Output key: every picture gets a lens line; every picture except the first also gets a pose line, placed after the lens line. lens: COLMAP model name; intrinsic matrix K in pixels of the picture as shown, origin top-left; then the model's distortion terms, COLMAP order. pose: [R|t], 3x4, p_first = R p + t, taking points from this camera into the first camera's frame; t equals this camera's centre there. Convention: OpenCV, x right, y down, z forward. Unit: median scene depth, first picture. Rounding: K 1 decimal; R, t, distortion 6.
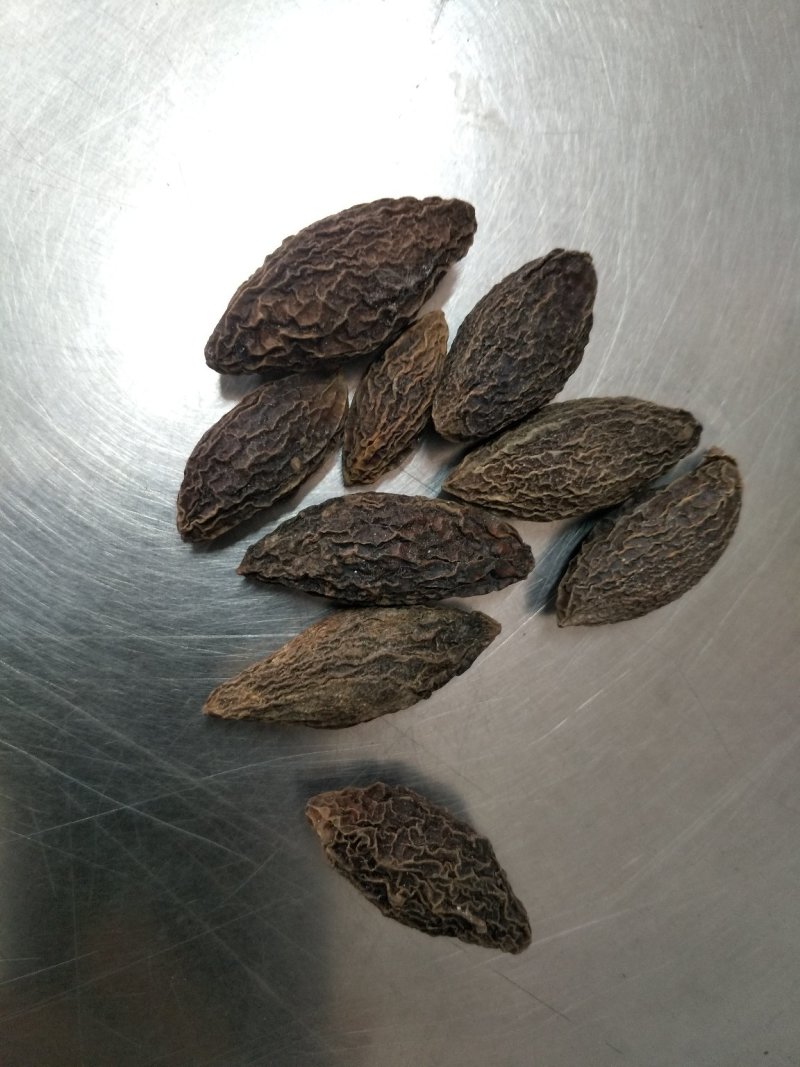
lens RADIAL K [[841.3, 0, 401.2], [0, 841.3, 534.5], [0, 0, 1]] dist [-0.015320, -0.006364]
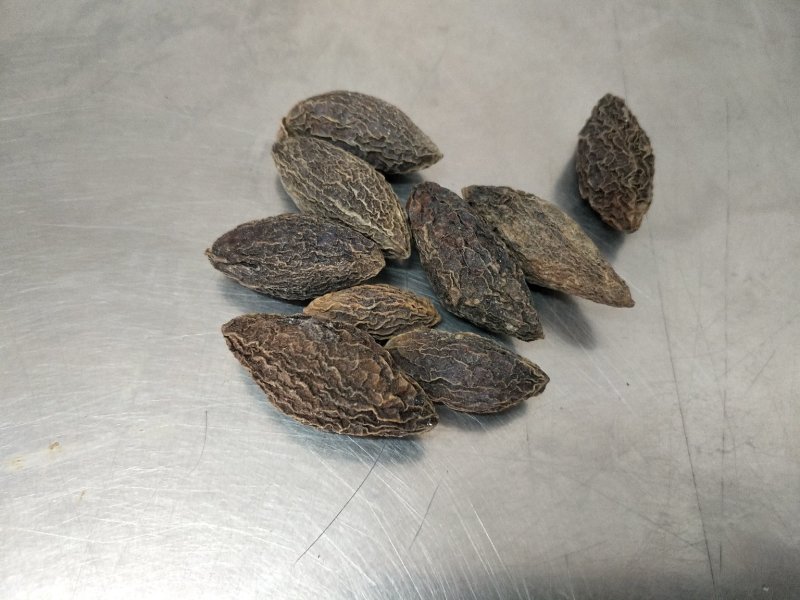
lens RADIAL K [[630.8, 0, 401.2], [0, 630.8, 305.4], [0, 0, 1]] dist [-0.015320, -0.006364]
pose [[-0.527651, -0.826181, 0.197507, -0.239527], [0.838361, -0.469018, 0.277800, -0.432172], [-0.136879, 0.312164, 0.940116, 0.023860]]
